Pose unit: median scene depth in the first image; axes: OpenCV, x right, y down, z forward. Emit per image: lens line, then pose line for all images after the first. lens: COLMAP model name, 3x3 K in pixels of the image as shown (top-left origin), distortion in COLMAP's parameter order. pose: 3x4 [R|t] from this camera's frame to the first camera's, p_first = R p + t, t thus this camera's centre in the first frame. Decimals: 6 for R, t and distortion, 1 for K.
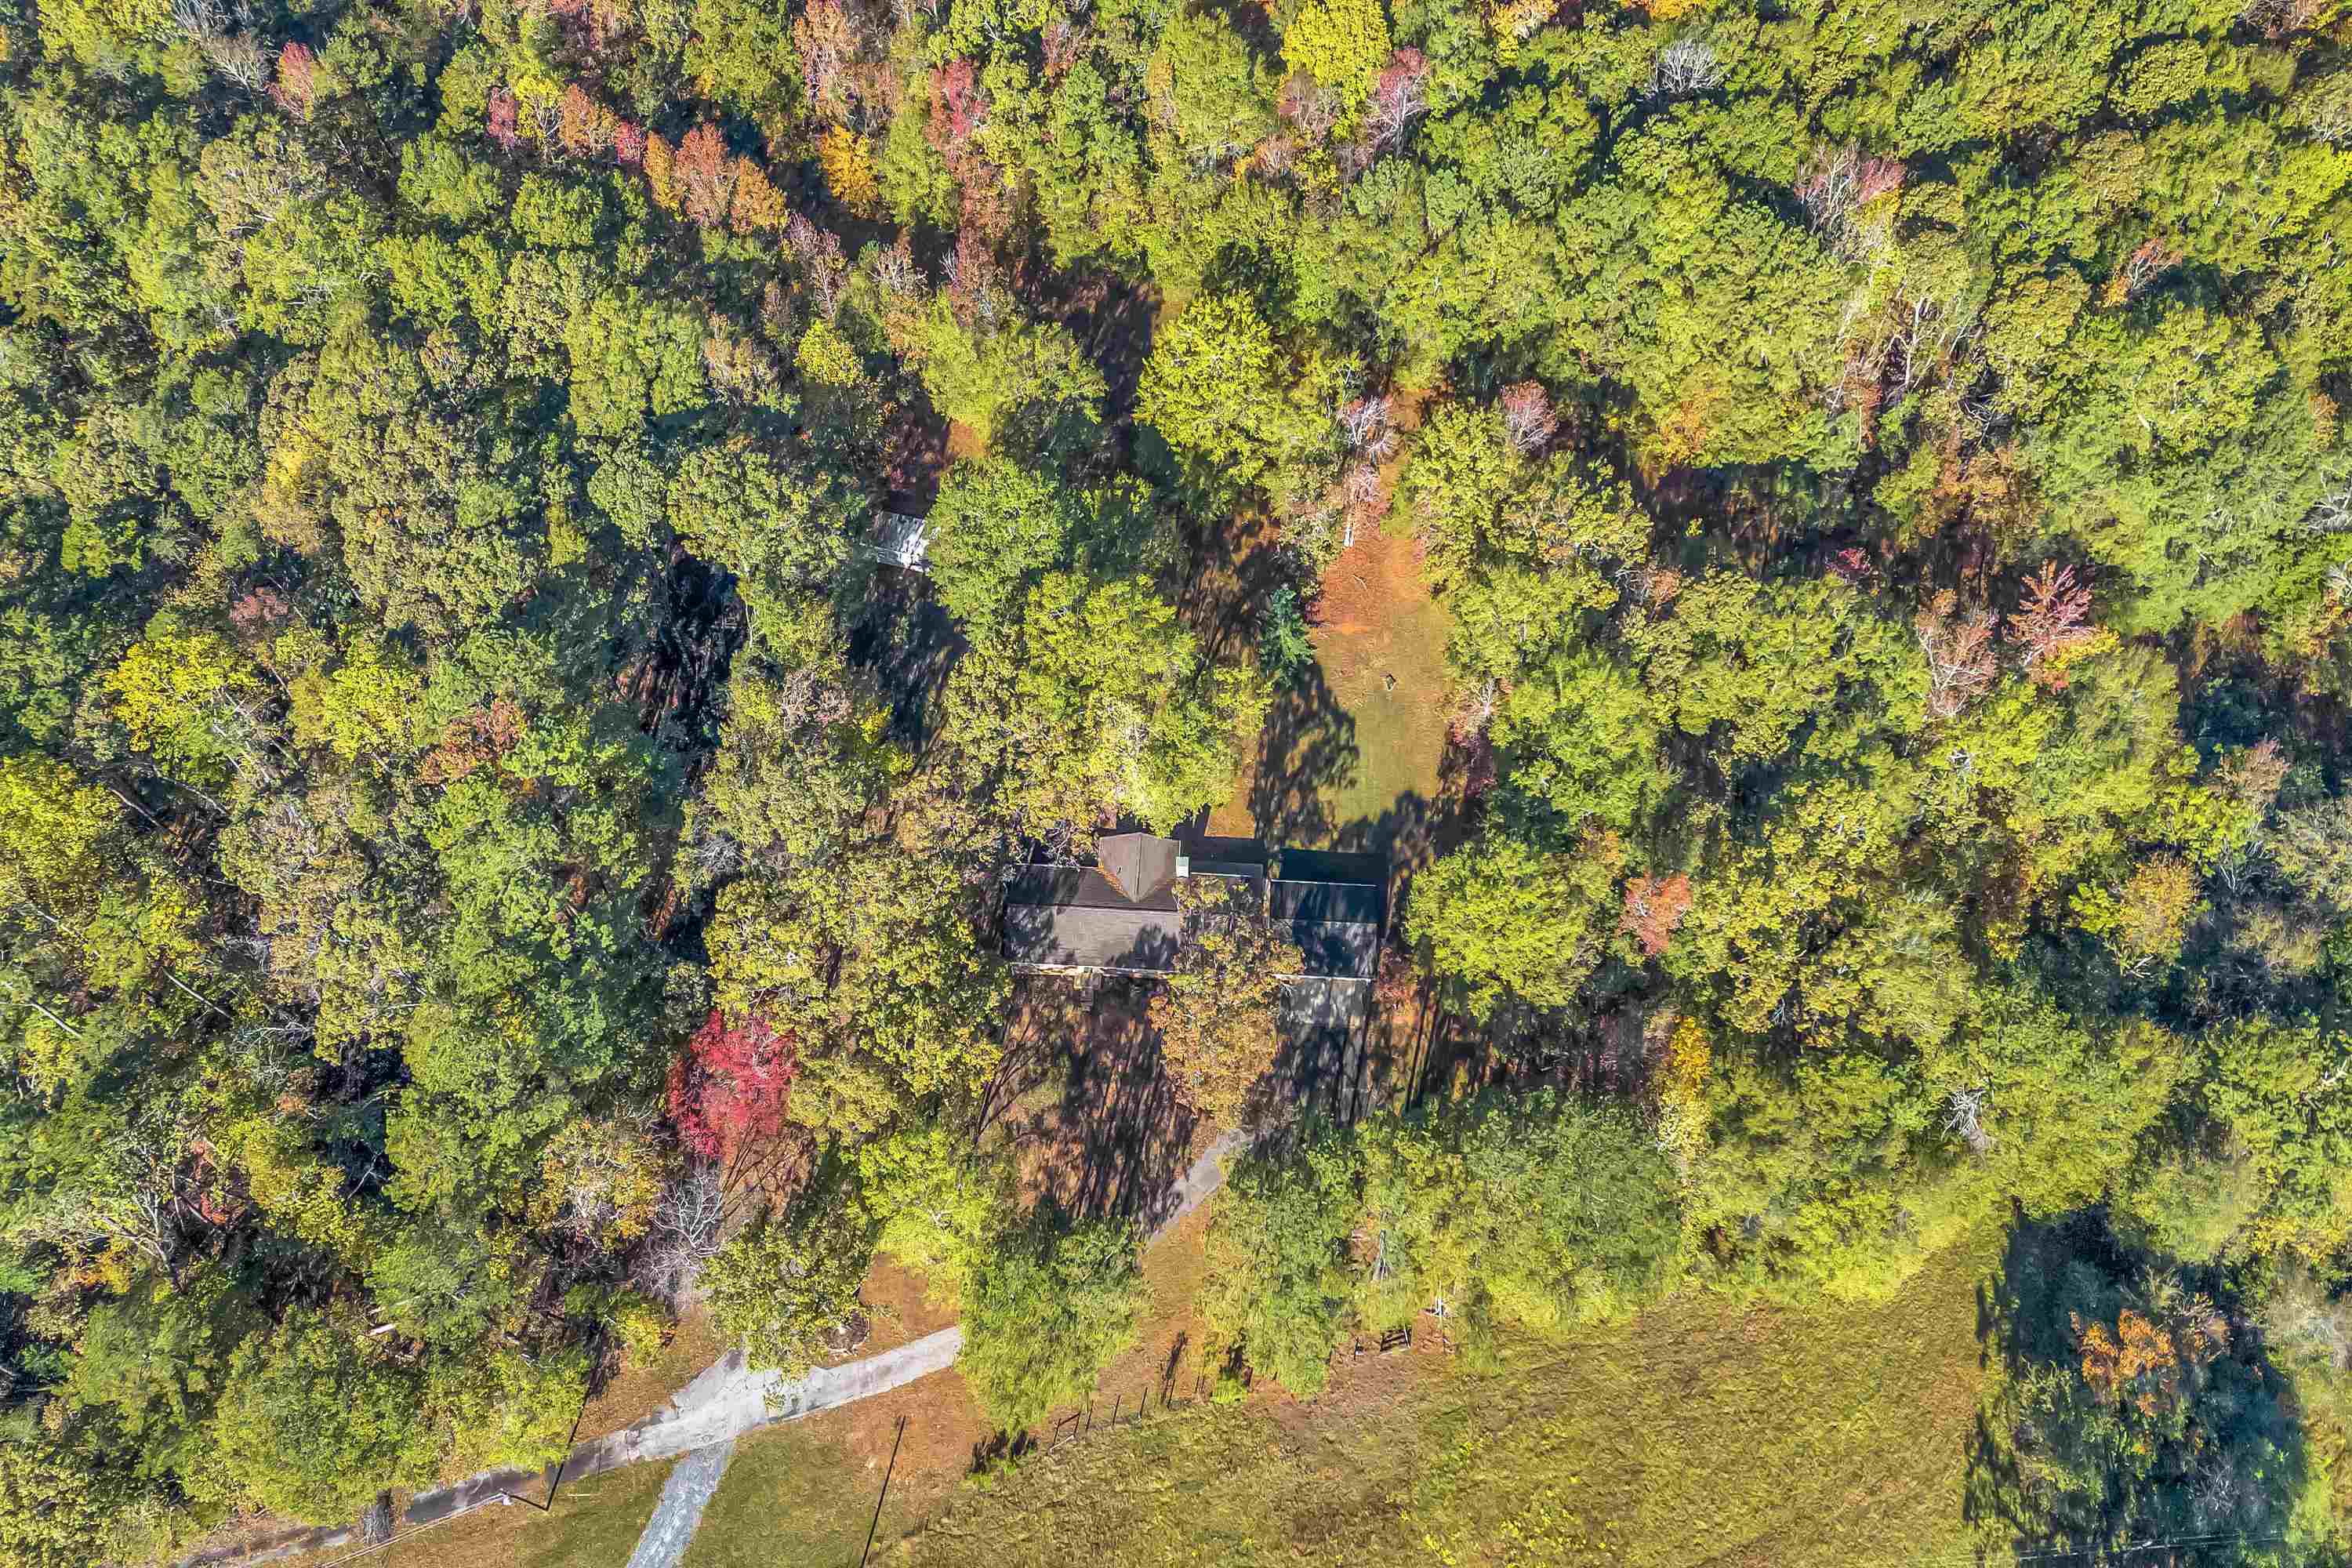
lens RADIAL K [[1629.2, 0, 1155.0], [0, 1629.2, 784.3], [0, 0, 1]] dist [0.050825, -0.033667]
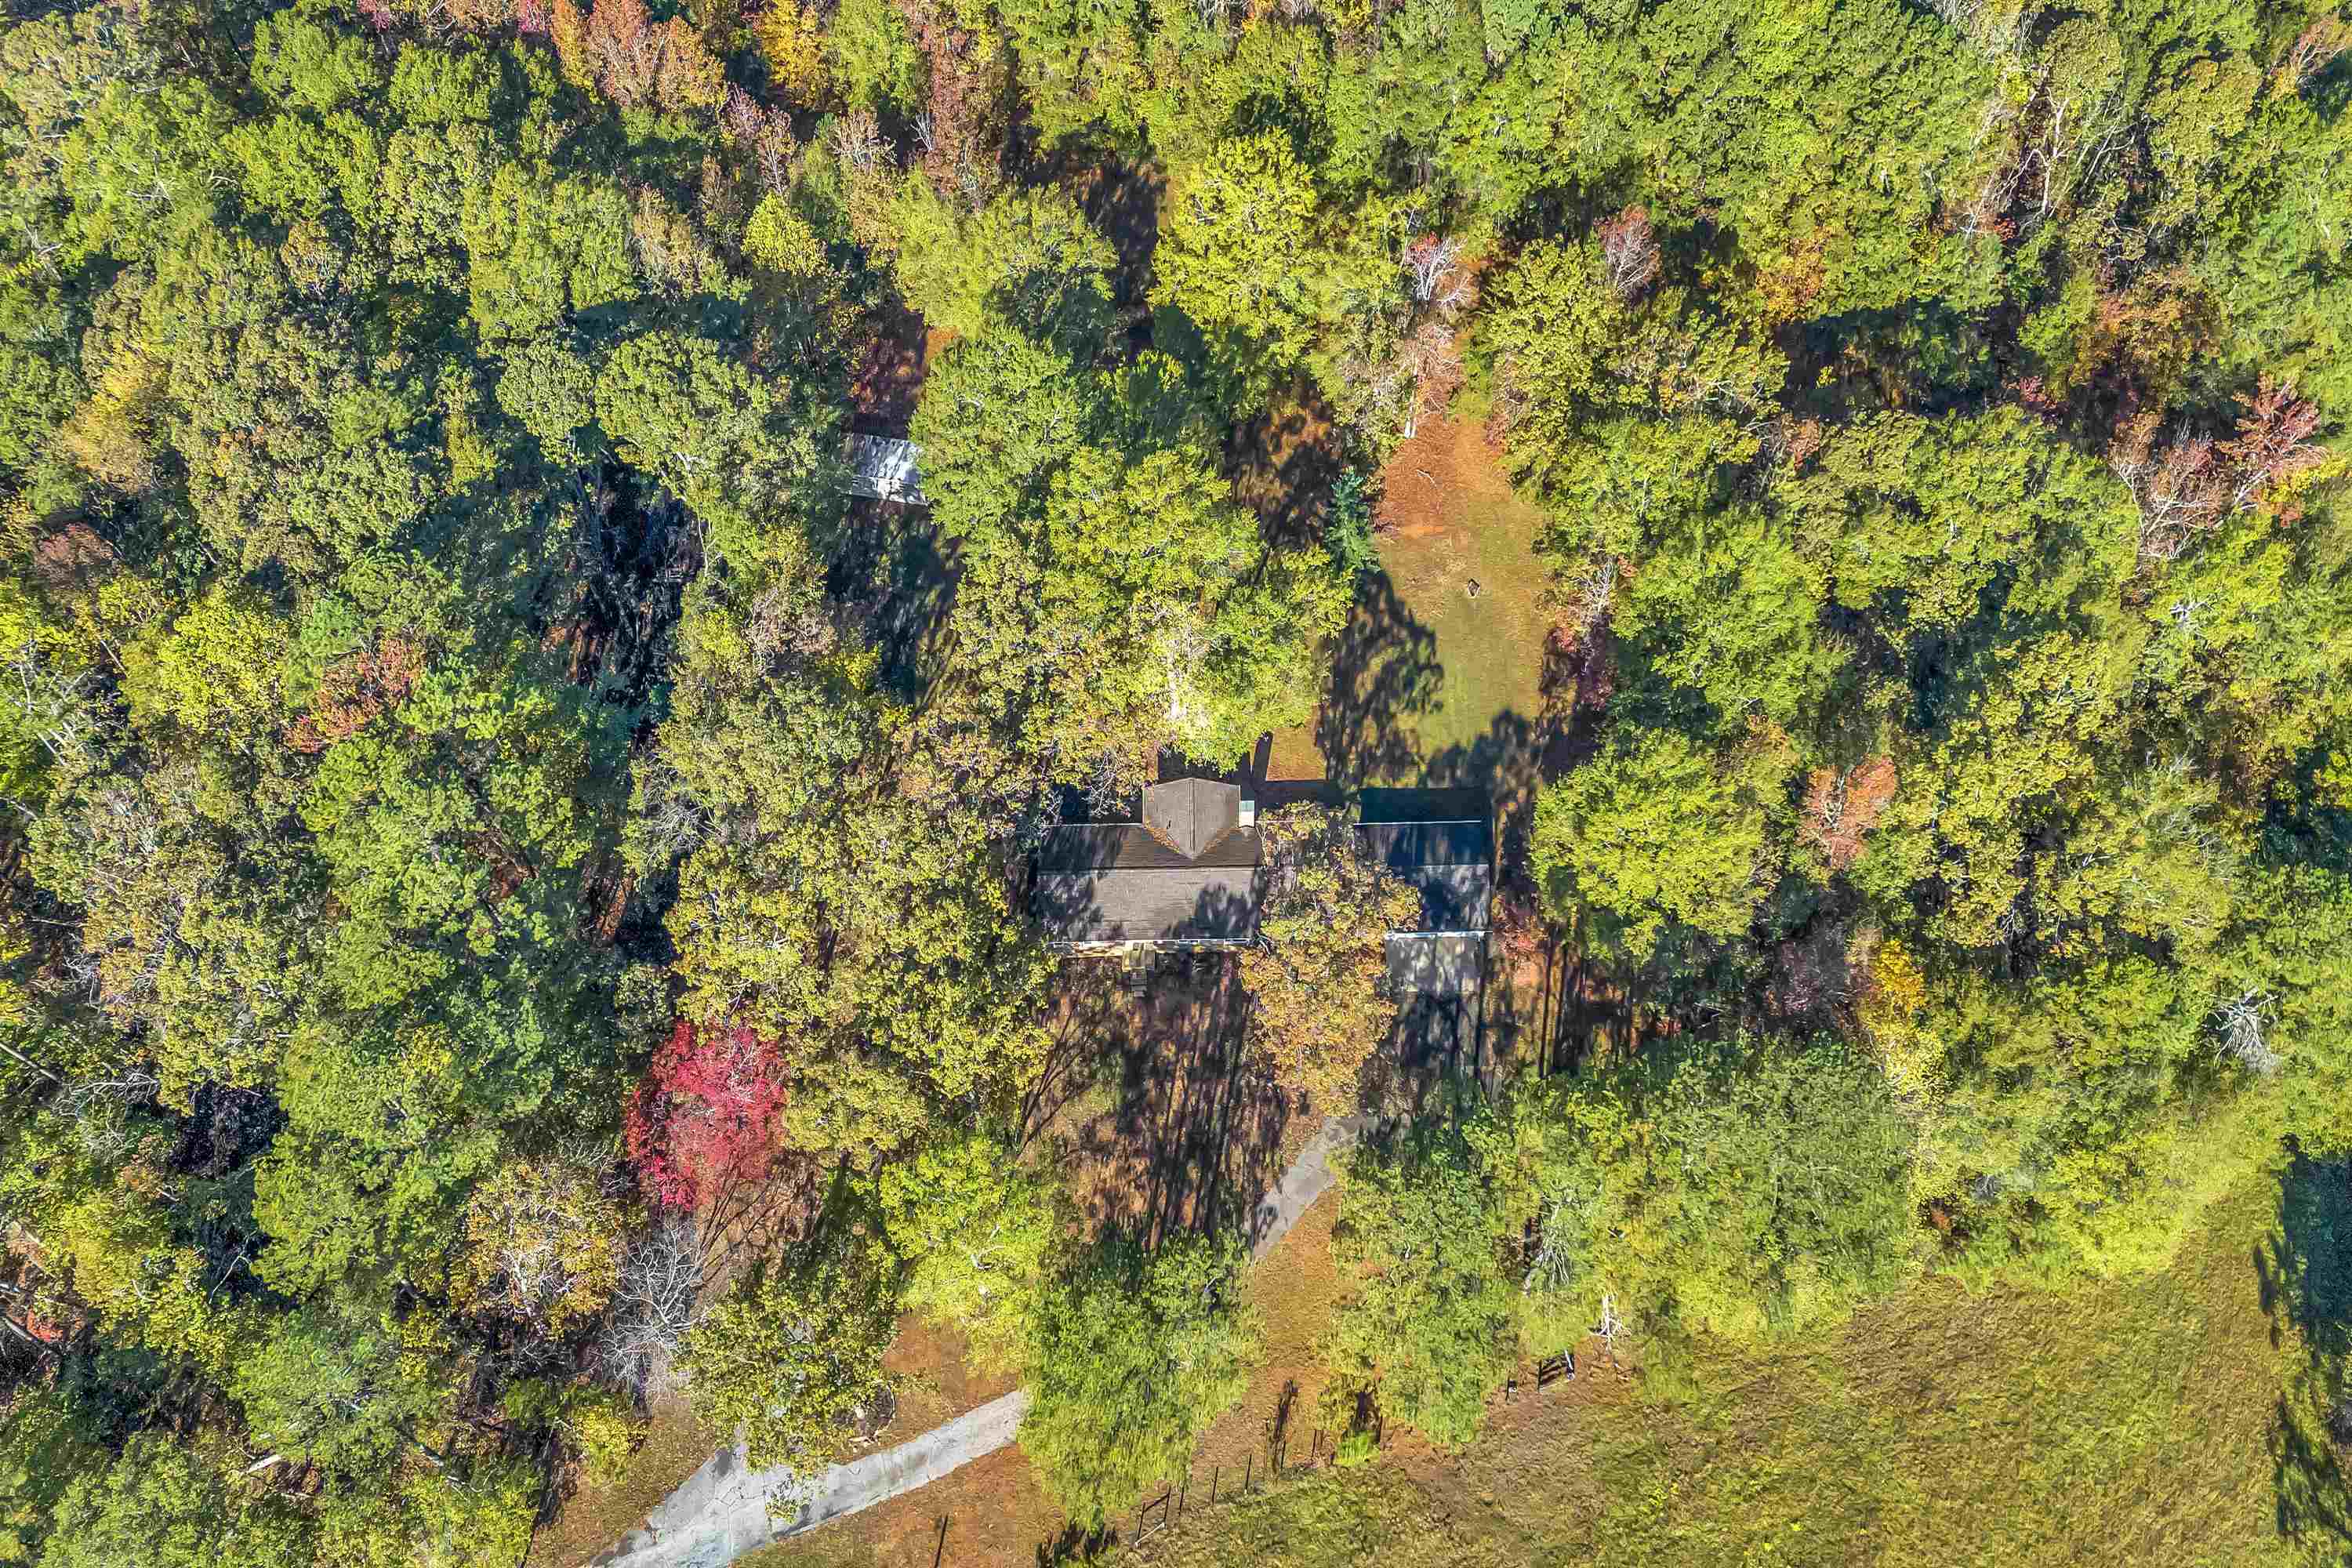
lens RADIAL K [[1629.2, 0, 1193.2], [0, 1629.2, 775.9], [0, 0, 1]] dist [0.050825, -0.033667]
pose [[0.996510, -0.054420, 0.063296, -0.064690], [0.057759, 0.996966, -0.052175, 0.076835], [-0.060264, 0.055648, 0.996630, 0.181652]]
